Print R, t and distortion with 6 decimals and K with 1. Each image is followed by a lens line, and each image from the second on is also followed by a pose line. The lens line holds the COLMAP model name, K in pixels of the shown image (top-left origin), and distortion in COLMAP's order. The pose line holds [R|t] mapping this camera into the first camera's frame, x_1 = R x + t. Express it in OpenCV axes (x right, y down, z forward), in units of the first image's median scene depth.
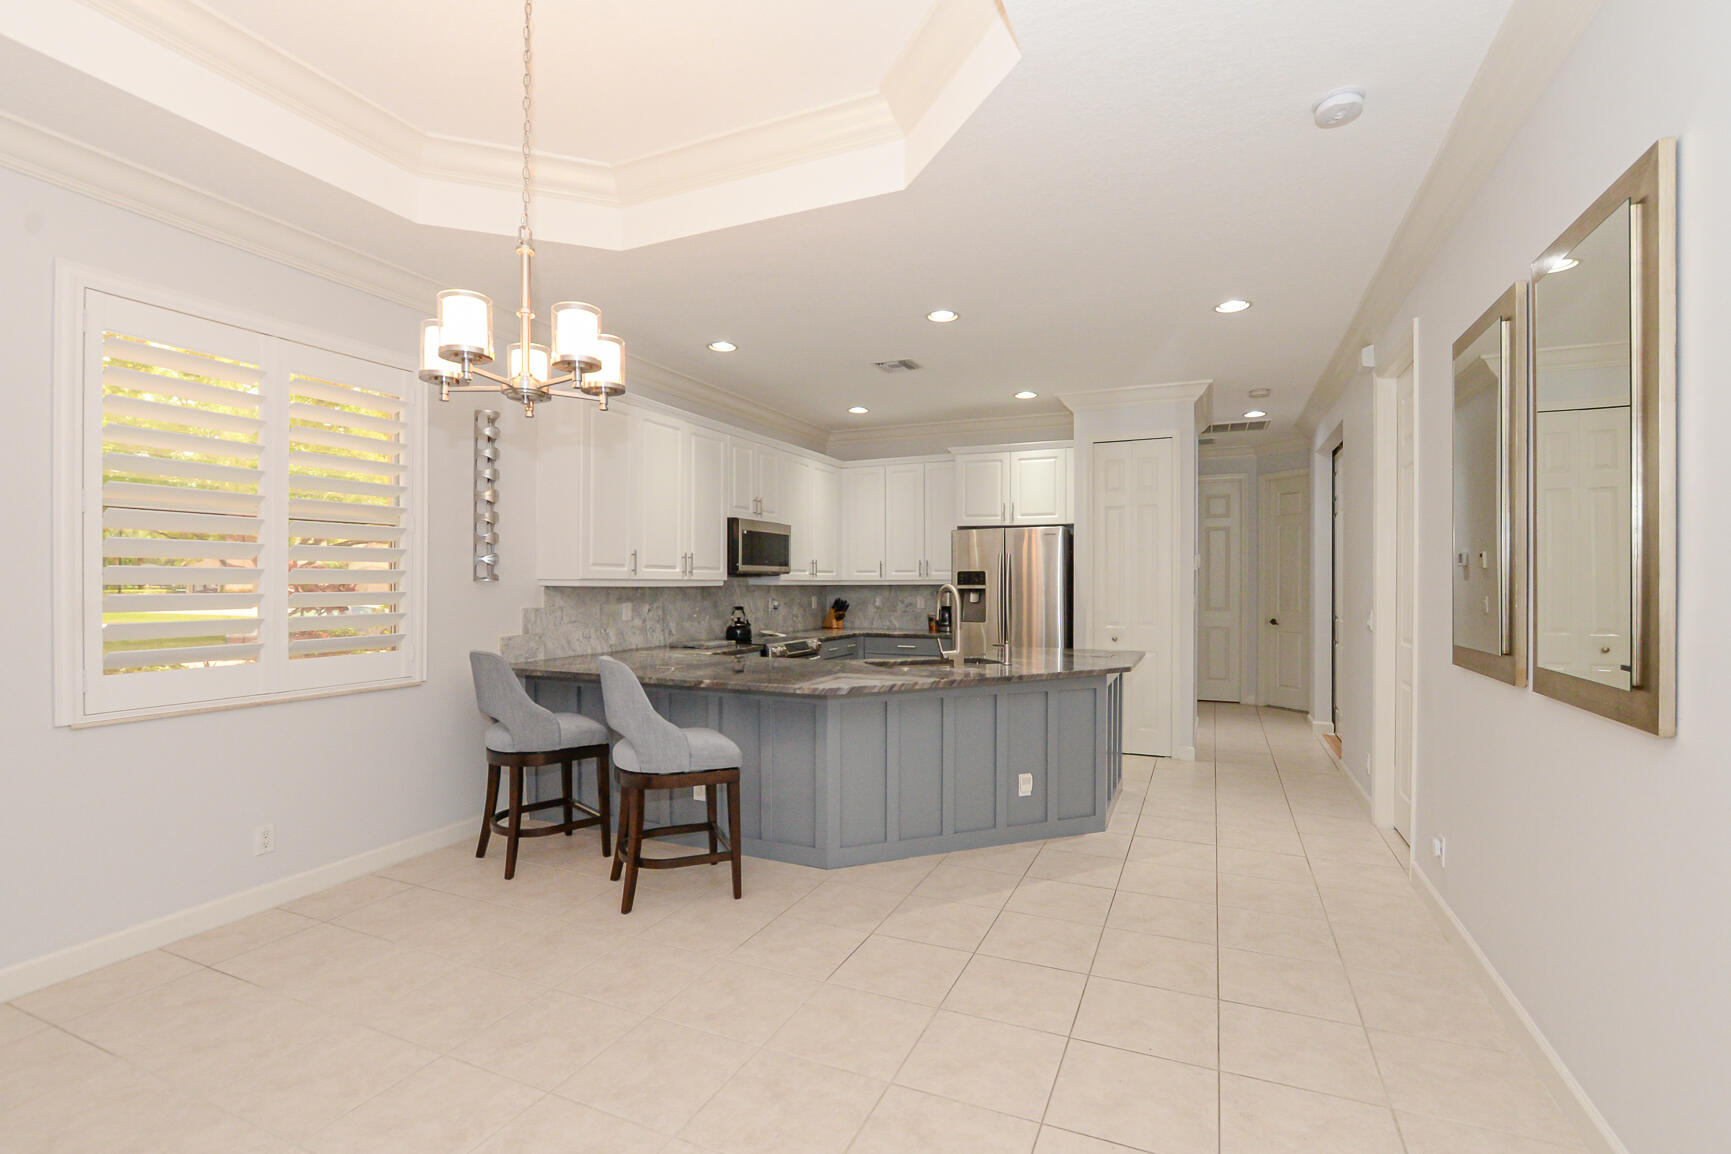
lens RADIAL K [[787.0, 0, 851.3], [0, 787.0, 583.4], [0, 0, 1]] dist [-0.025835, 0.005639]
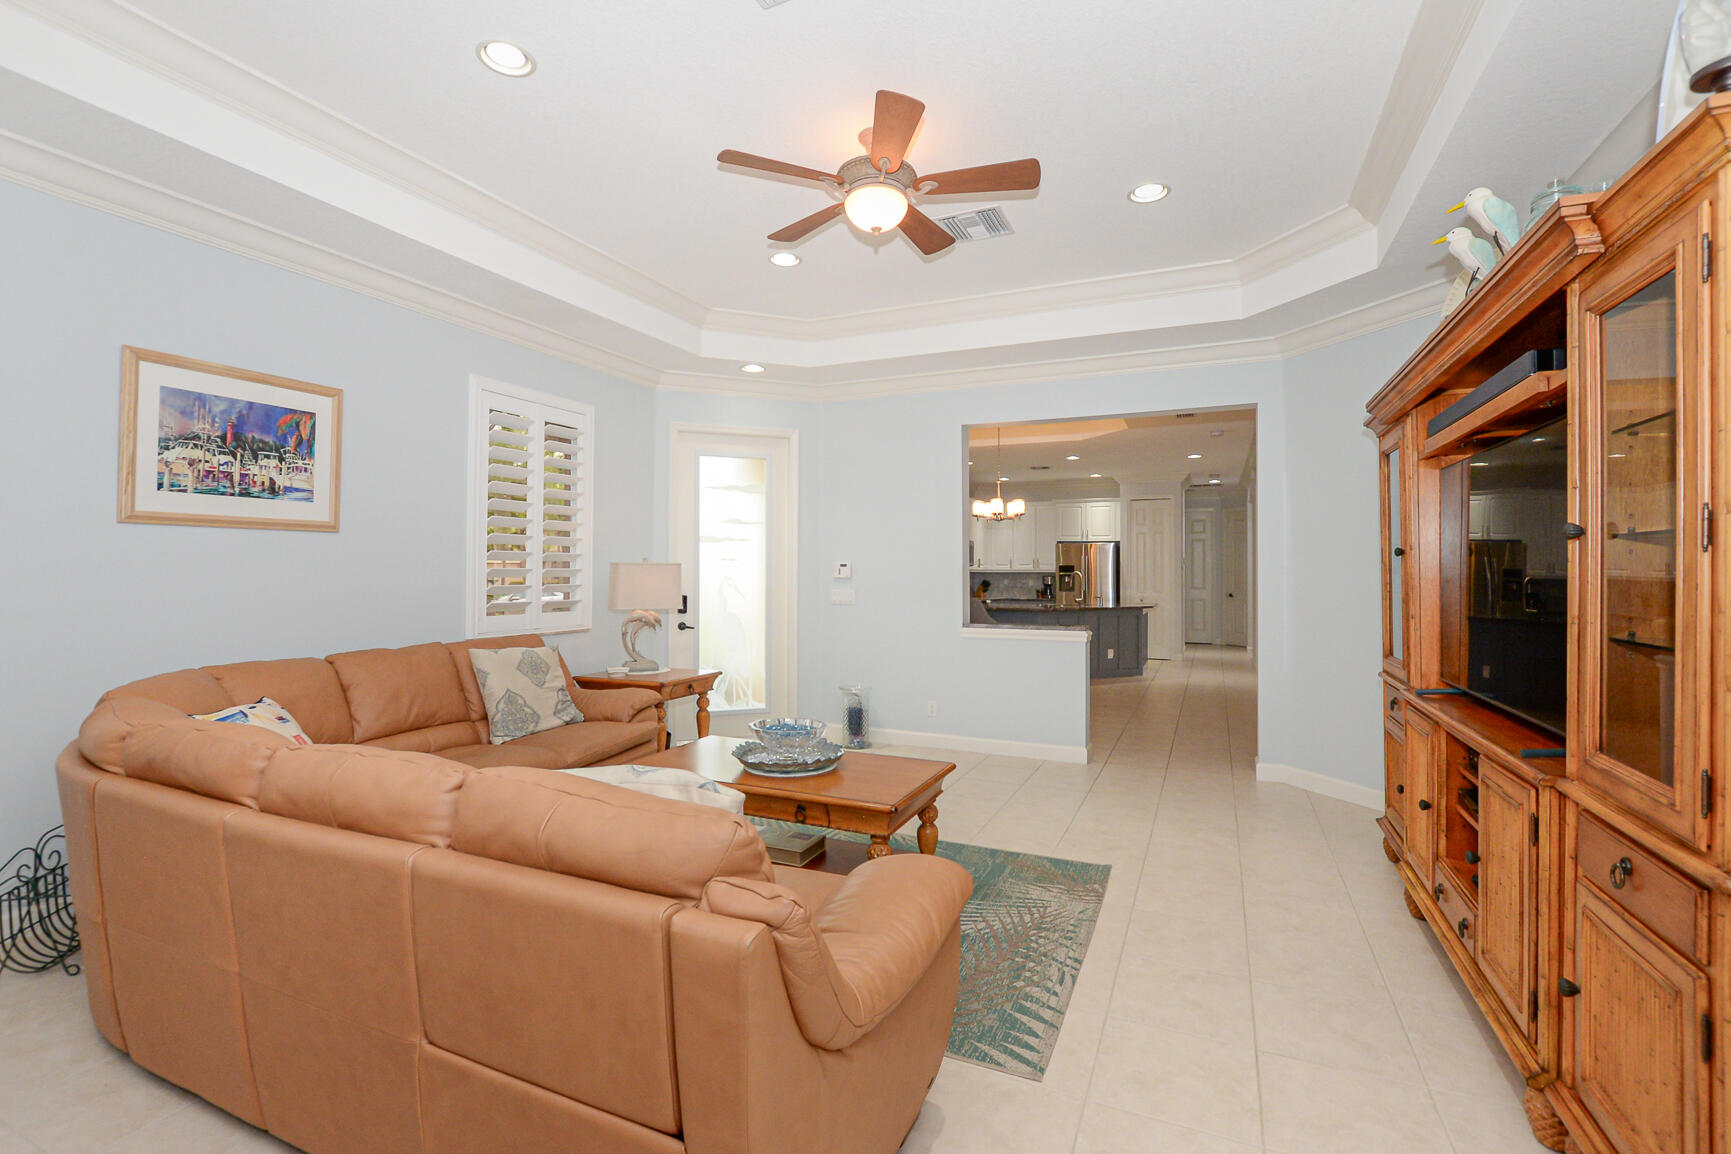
lens RADIAL K [[766.2, 0, 865.3], [0, 766.2, 553.8], [0, 0, 1]] dist [-0.021666, -0.000005]
pose [[0.999976, 0.004788, 0.005013, -0.386853], [-0.004658, 0.999661, -0.025627, 0.007407], [-0.005134, 0.025603, 0.999659, -0.963885]]
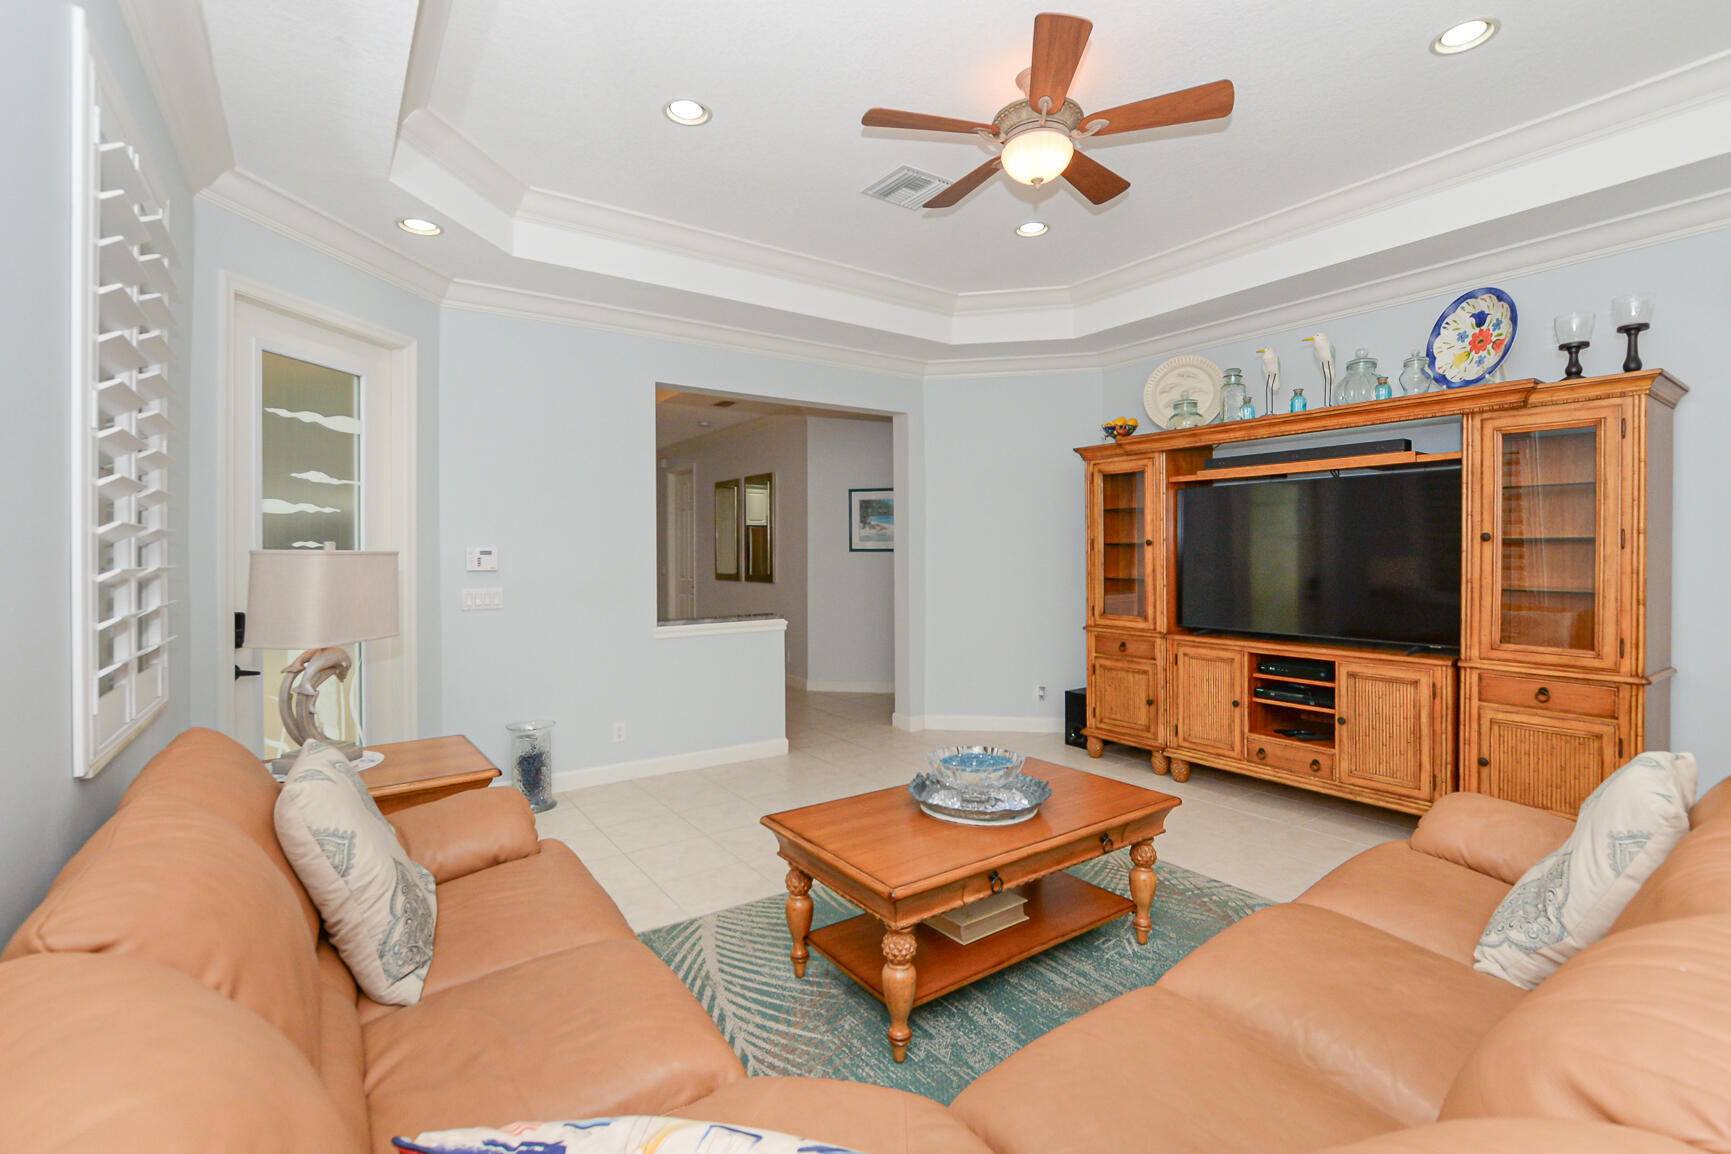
lens RADIAL K [[766.2, 0, 865.3], [0, 766.2, 553.8], [0, 0, 1]] dist [-0.021666, -0.000005]
pose [[0.495088, 0.001951, 0.868840, -0.847175], [0.002650, 0.999989, -0.003756, 0.001065], [-0.868839, 0.004161, 0.495078, -0.582763]]
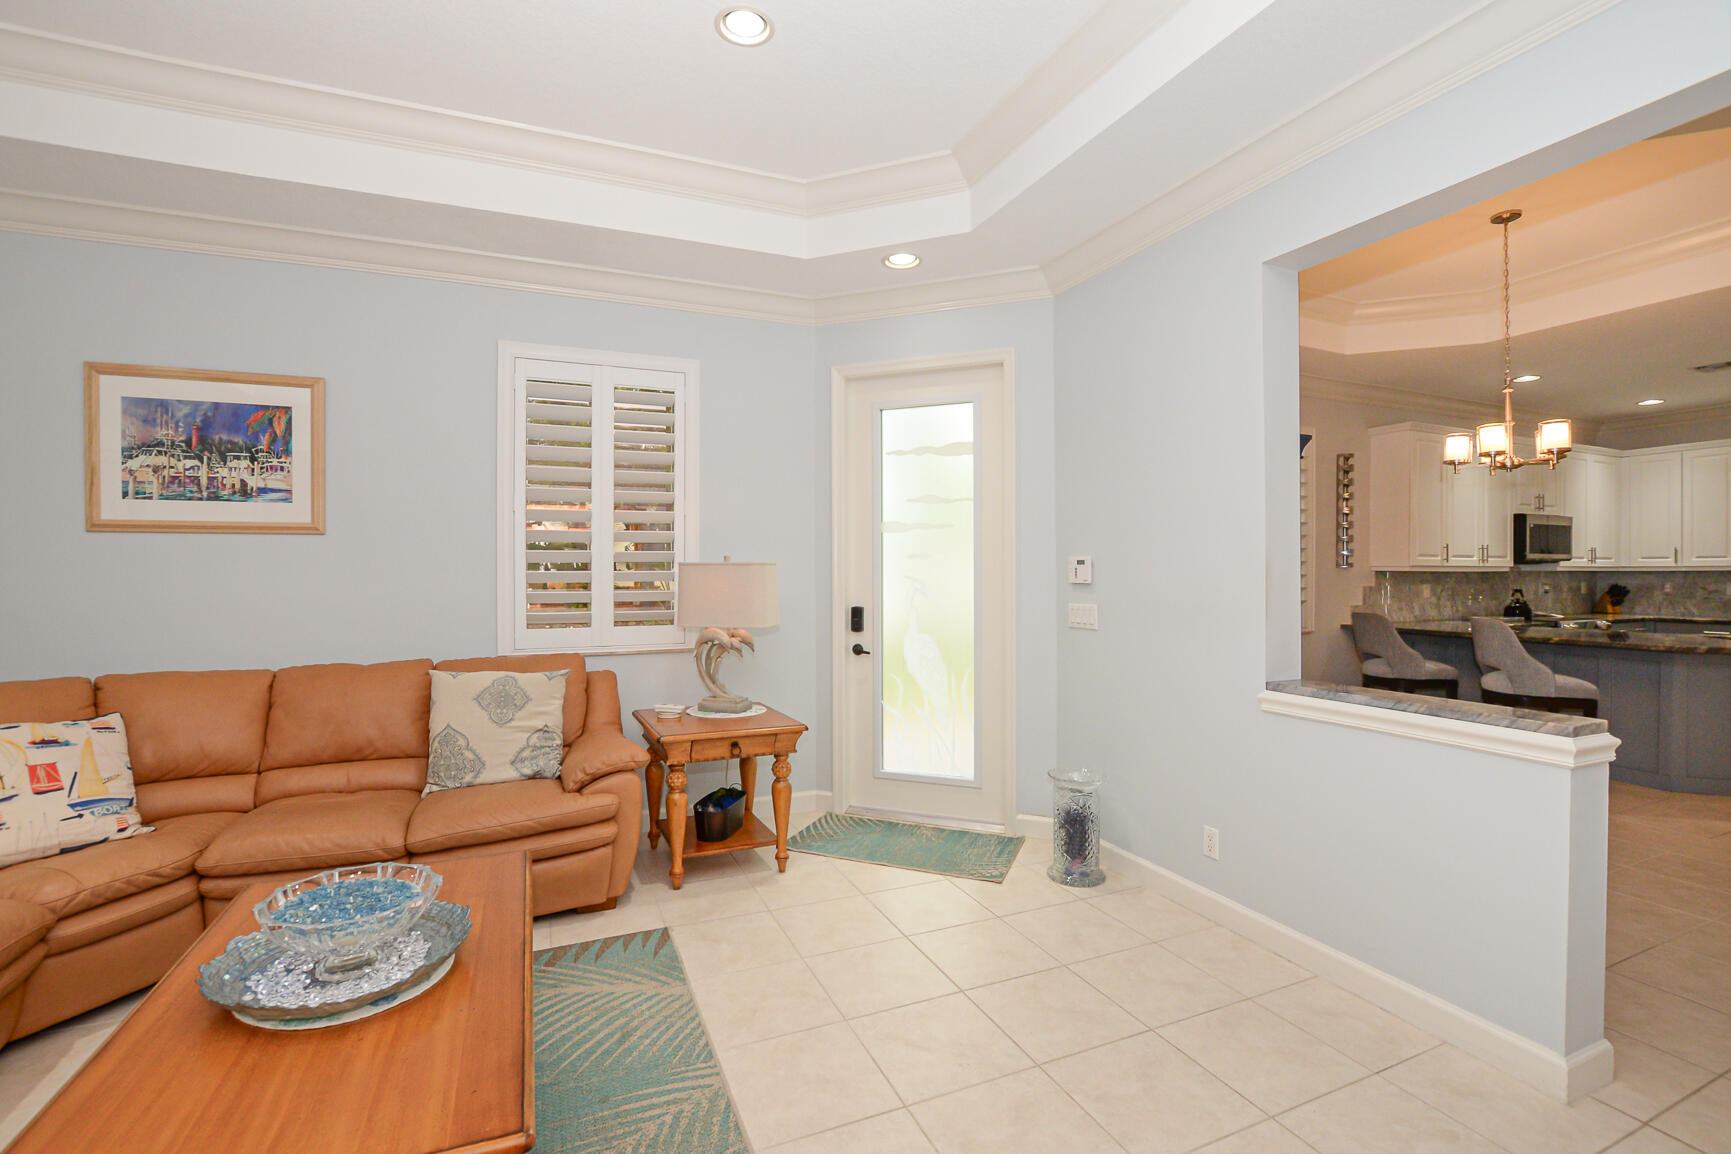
lens RADIAL K [[763.8, 0, 857.6], [0, 763.8, 575.4], [0, 0, 1]] dist [-0.036831, 0.005066]
pose [[0.743200, 0.003316, -0.669061, -0.140007], [-0.000376, 0.999990, 0.004538, 0.004482], [0.669069, -0.003121, 0.743194, -0.496811]]
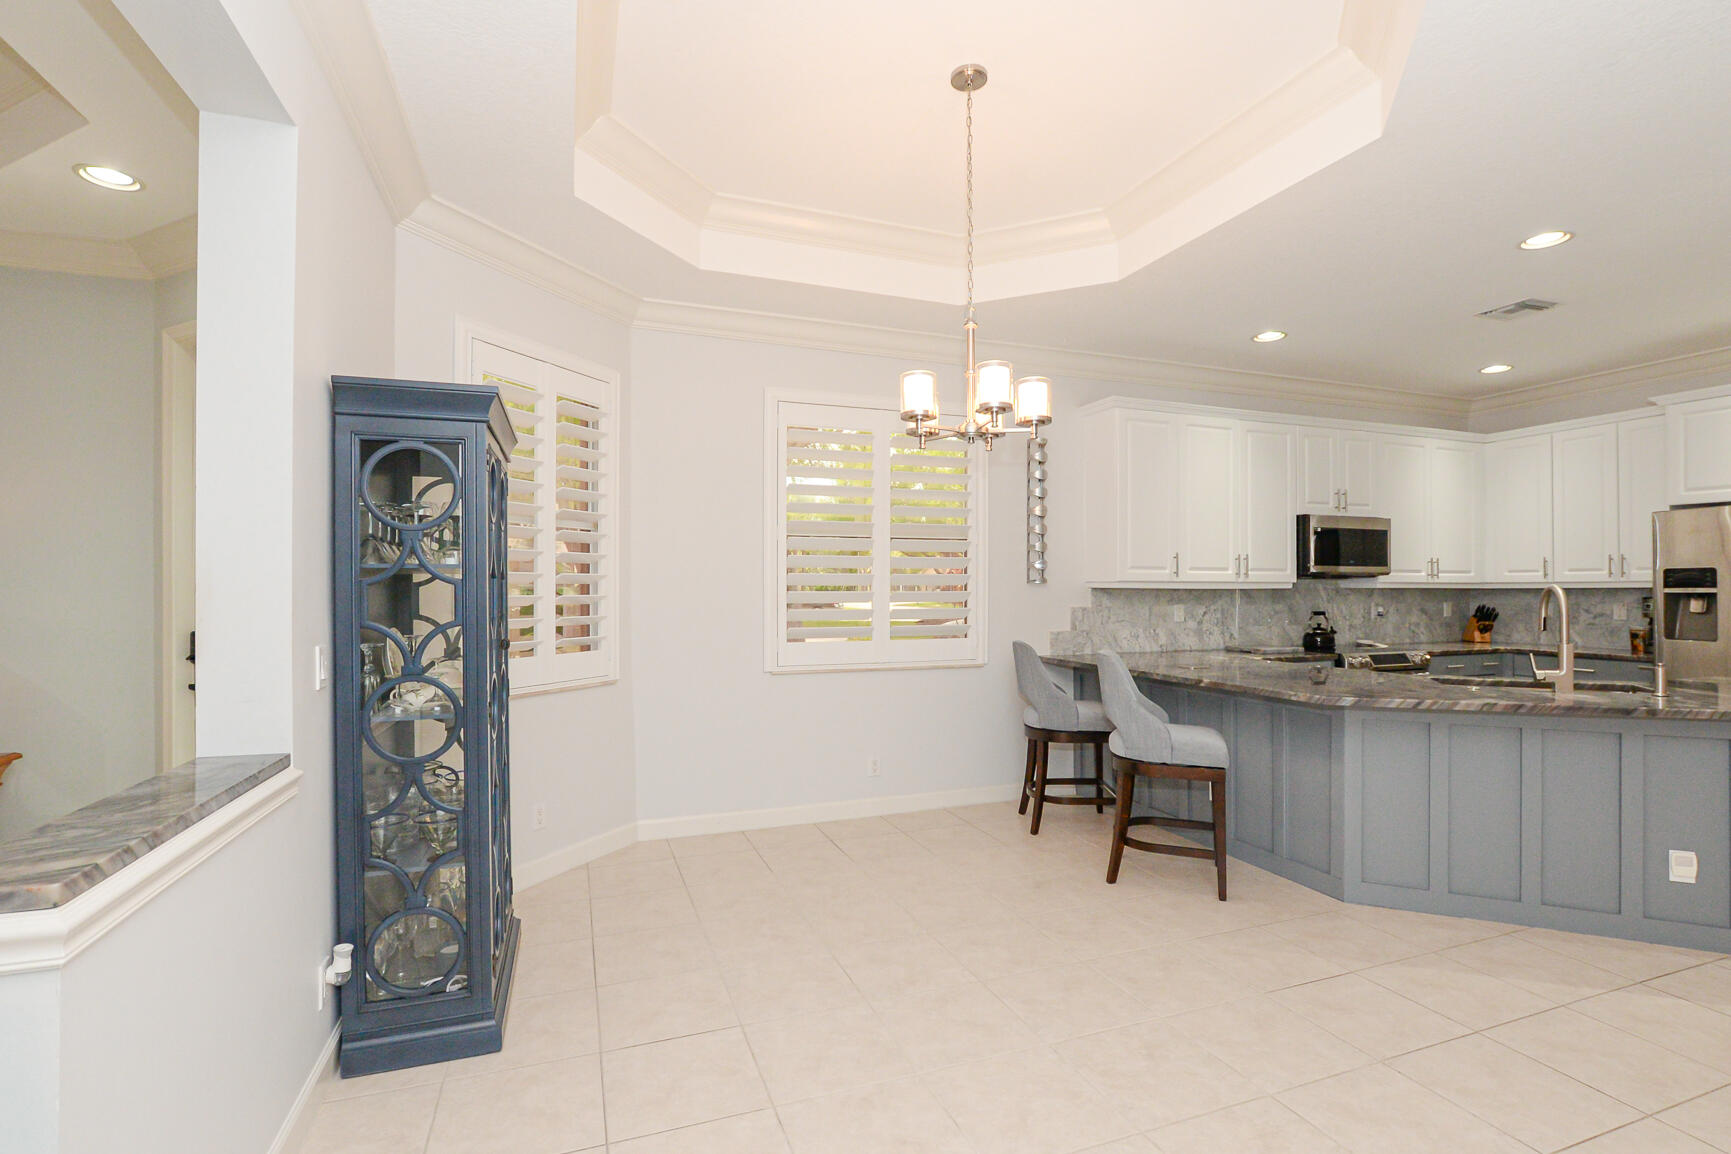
lens RADIAL K [[787.0, 0, 851.3], [0, 787.0, 583.4], [0, 0, 1]] dist [-0.025835, 0.005639]
pose [[0.696819, -0.004023, -0.717236, 0.134247], [-0.001291, 0.999976, -0.006863, 0.004084], [0.717246, 0.005709, 0.696797, -0.017149]]
